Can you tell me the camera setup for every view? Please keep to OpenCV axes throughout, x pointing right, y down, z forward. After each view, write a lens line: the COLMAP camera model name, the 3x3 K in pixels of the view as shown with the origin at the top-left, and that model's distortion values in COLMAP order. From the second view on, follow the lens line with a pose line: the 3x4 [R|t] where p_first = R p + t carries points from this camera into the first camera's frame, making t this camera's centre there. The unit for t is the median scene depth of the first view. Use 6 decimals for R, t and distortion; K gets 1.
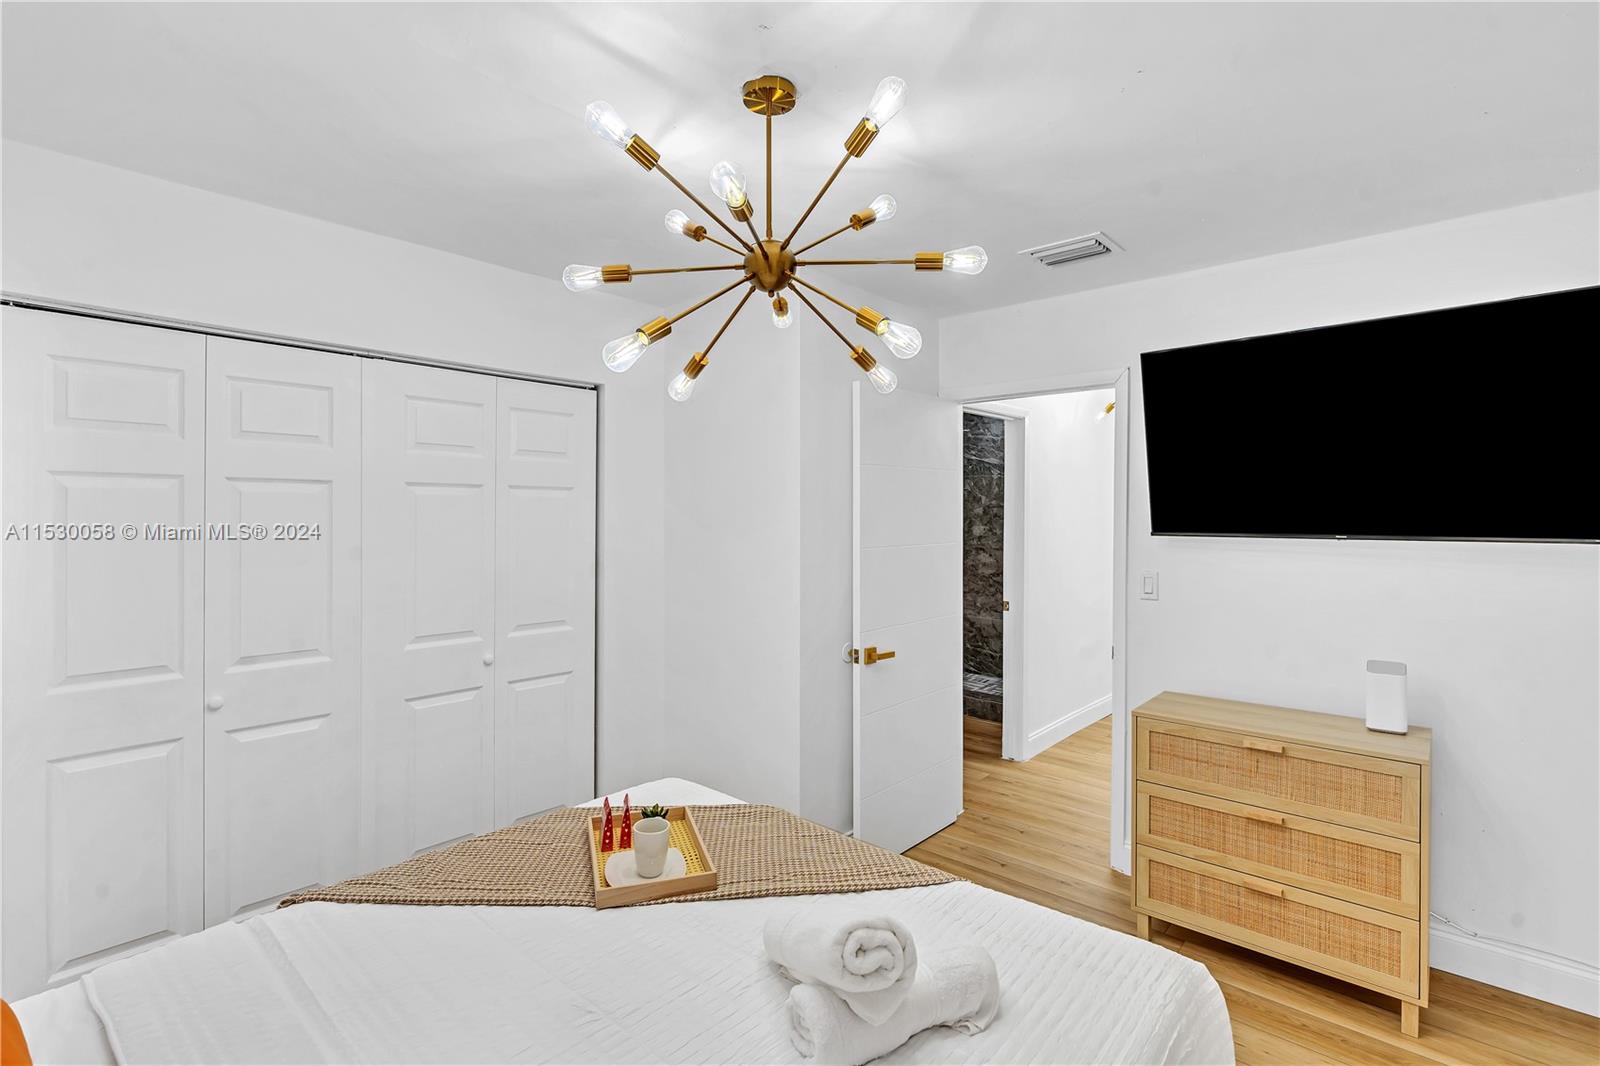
lens RADIAL K [[726.5, 0, 805.3], [0, 726.5, 532.9], [0, 0, 1]] dist [-0.018583, 0.005249]
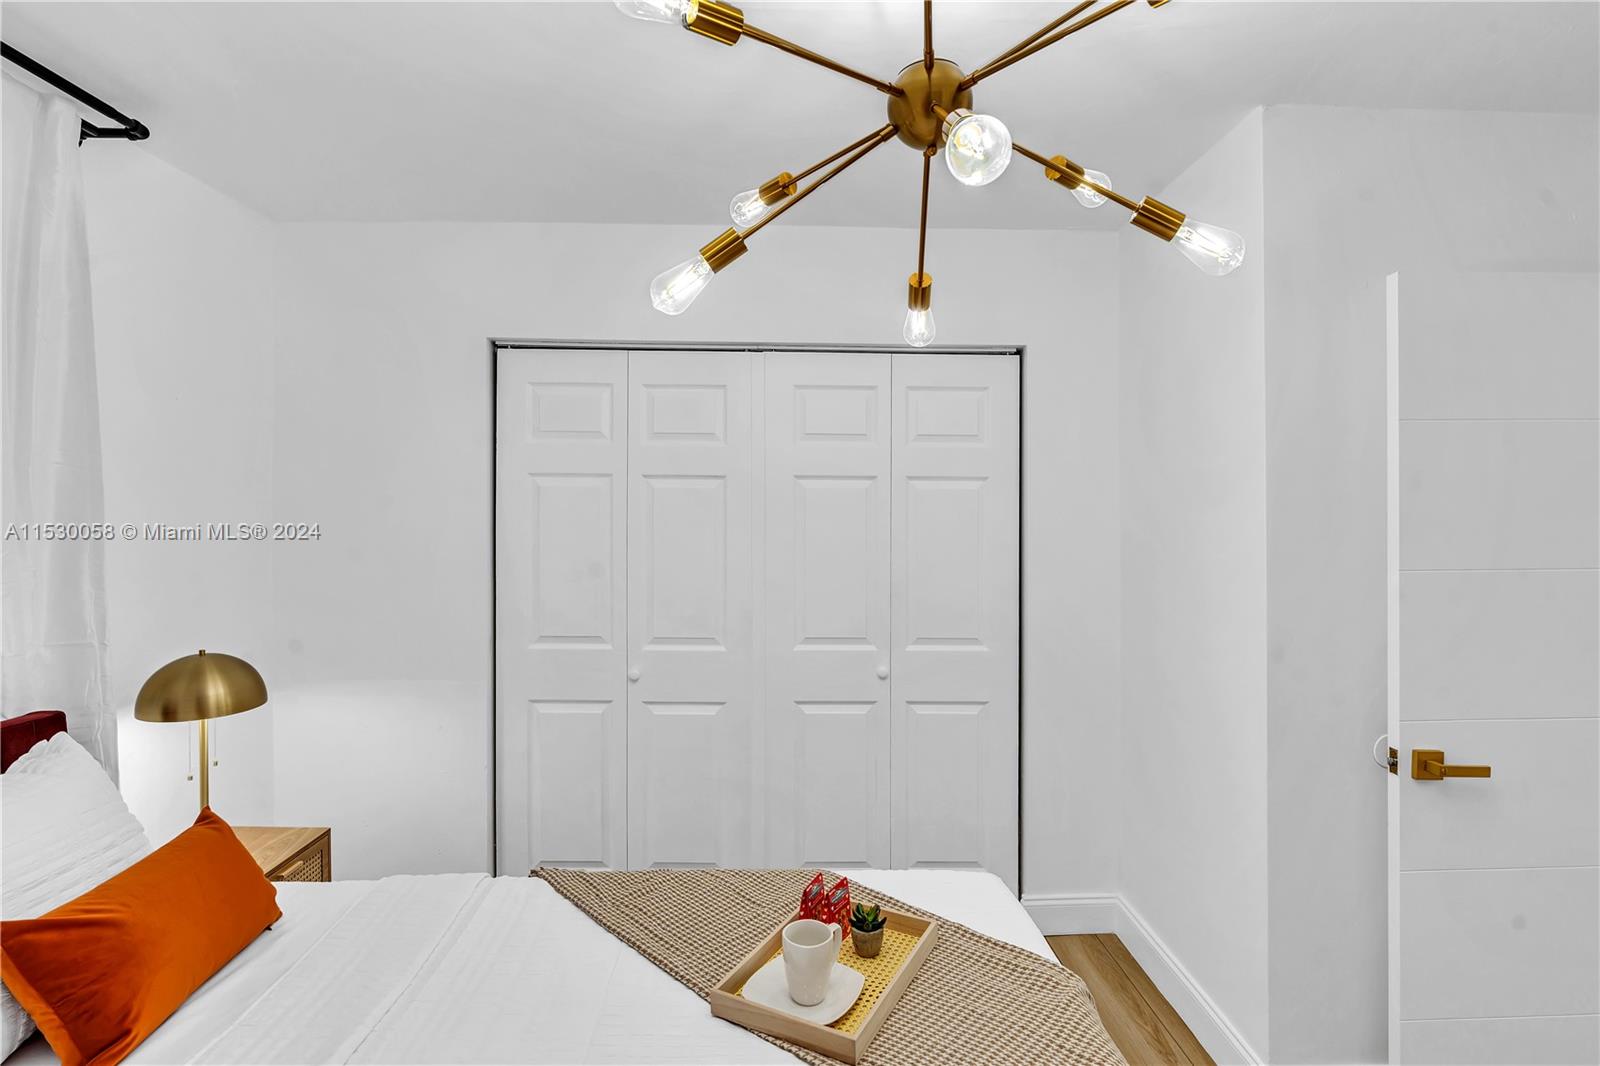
lens RADIAL K [[805.5, 0, 785.5], [0, 805.5, 513.8], [0, 0, 1]] dist [-0.015854, 0.003378]
pose [[0.688838, 0.004955, -0.724898, 0.209203], [-0.022070, 0.999656, -0.014139, -0.003307], [0.724579, 0.025739, 0.688711, 0.243264]]
